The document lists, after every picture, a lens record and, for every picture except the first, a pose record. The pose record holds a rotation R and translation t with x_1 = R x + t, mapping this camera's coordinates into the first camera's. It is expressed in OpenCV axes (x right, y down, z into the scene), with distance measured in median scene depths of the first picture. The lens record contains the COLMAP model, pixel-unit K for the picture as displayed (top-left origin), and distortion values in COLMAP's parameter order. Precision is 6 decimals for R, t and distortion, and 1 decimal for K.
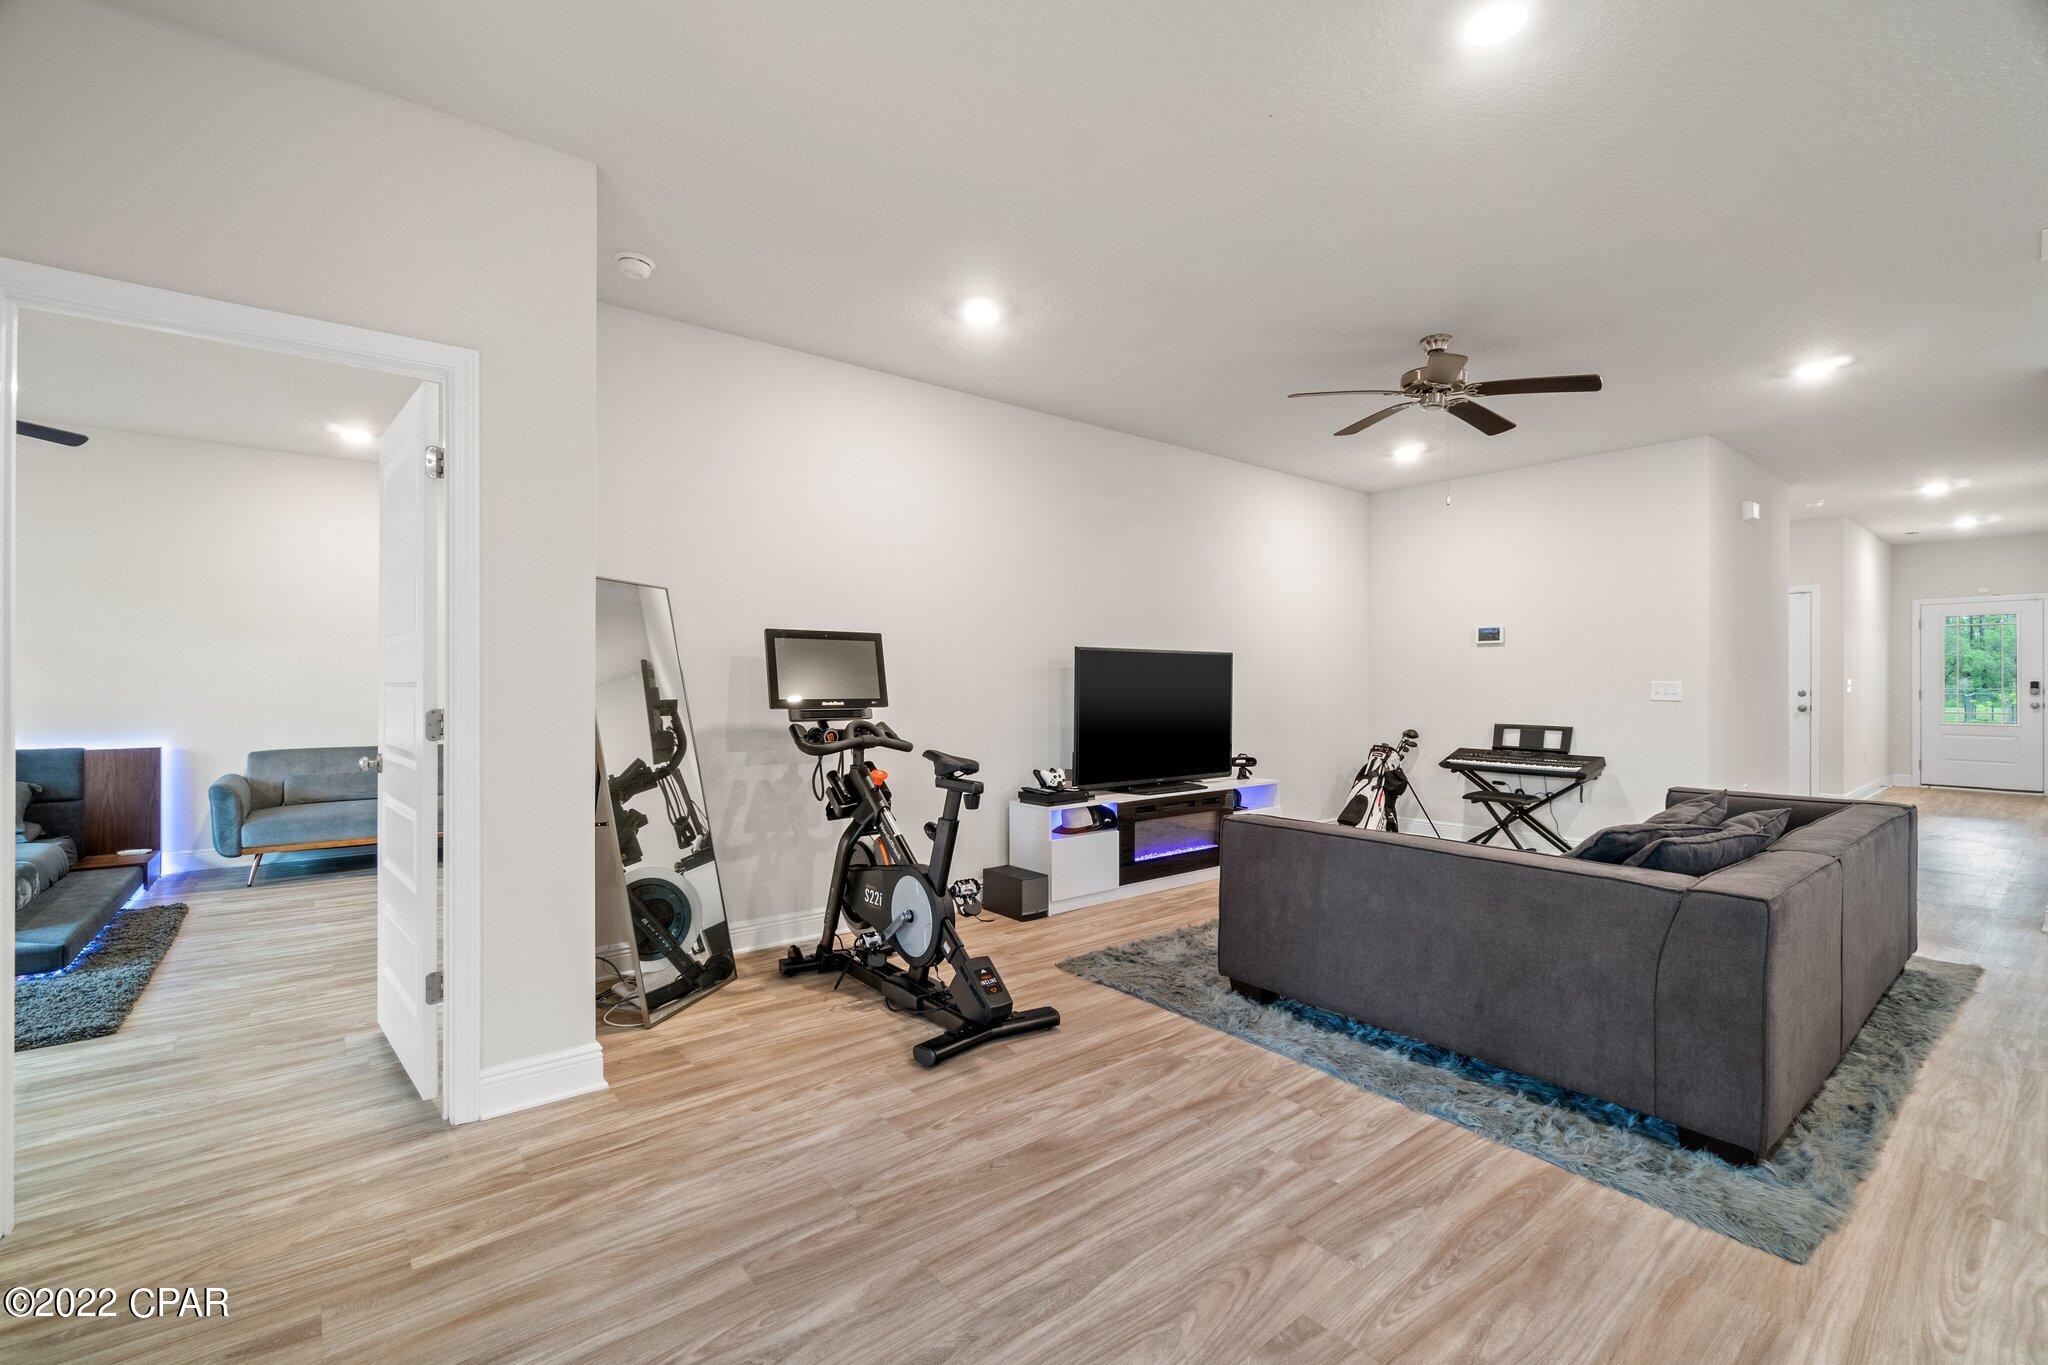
lens RADIAL K [[879.2, 0, 1024.4], [0, 879.2, 685.2], [0, 0, 1]] dist [-0.002232, 0.000250]
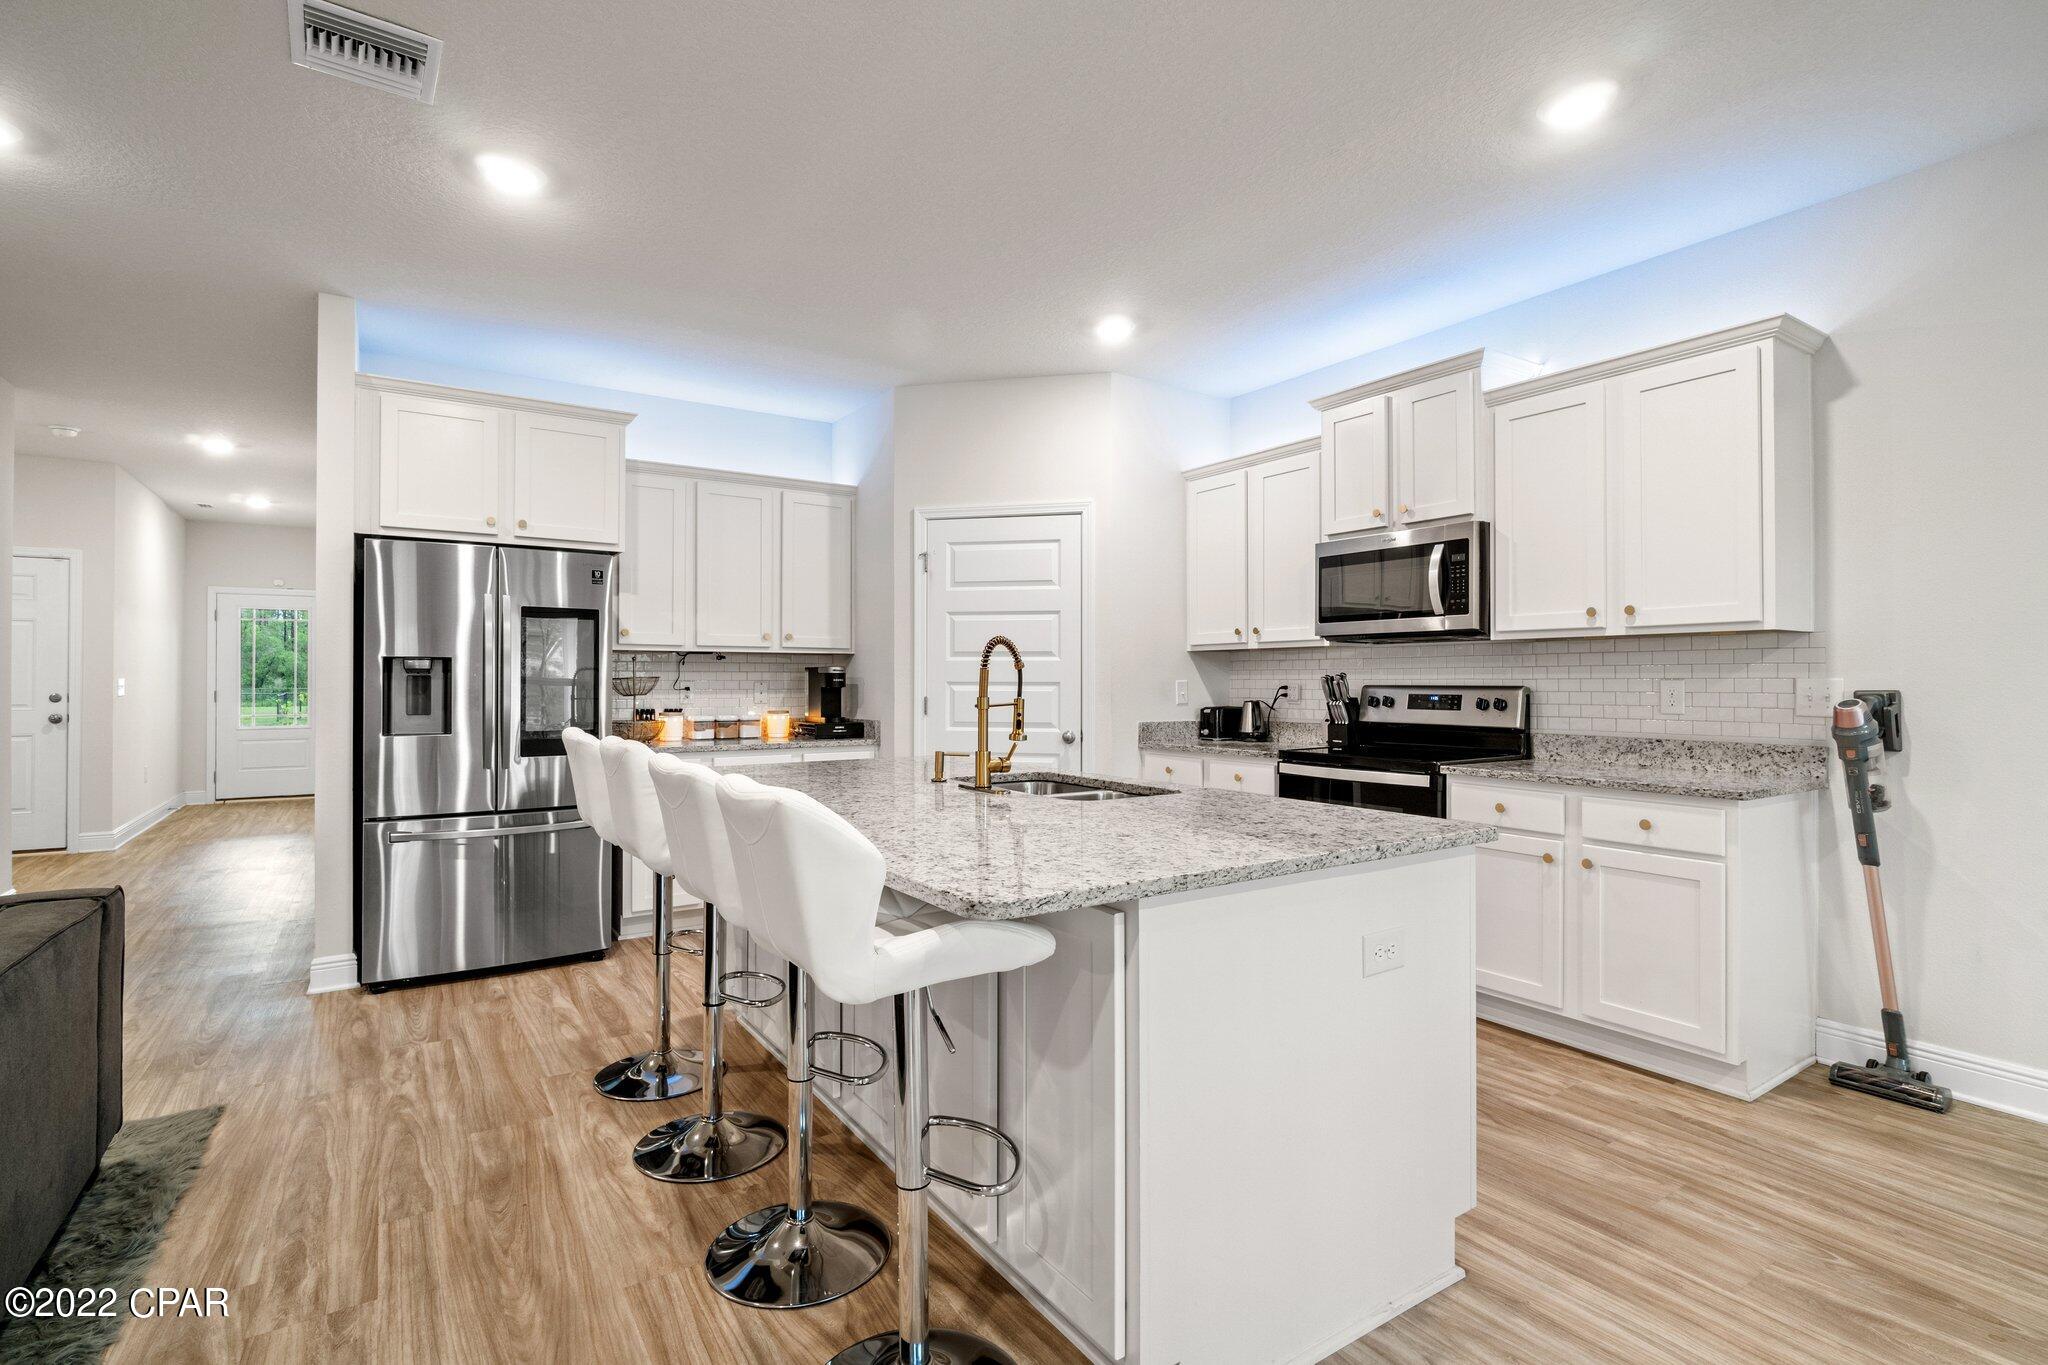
lens RADIAL K [[968.0, 0, 1020.8], [0, 968.0, 673.3], [0, 0, 1]] dist [-0.004484, 0.000020]
pose [[0.098672, 0.007885, 0.995089, 0.377360], [0.004680, 0.999954, -0.008388, -0.001089], [-0.995109, 0.005485, 0.098631, 0.287004]]
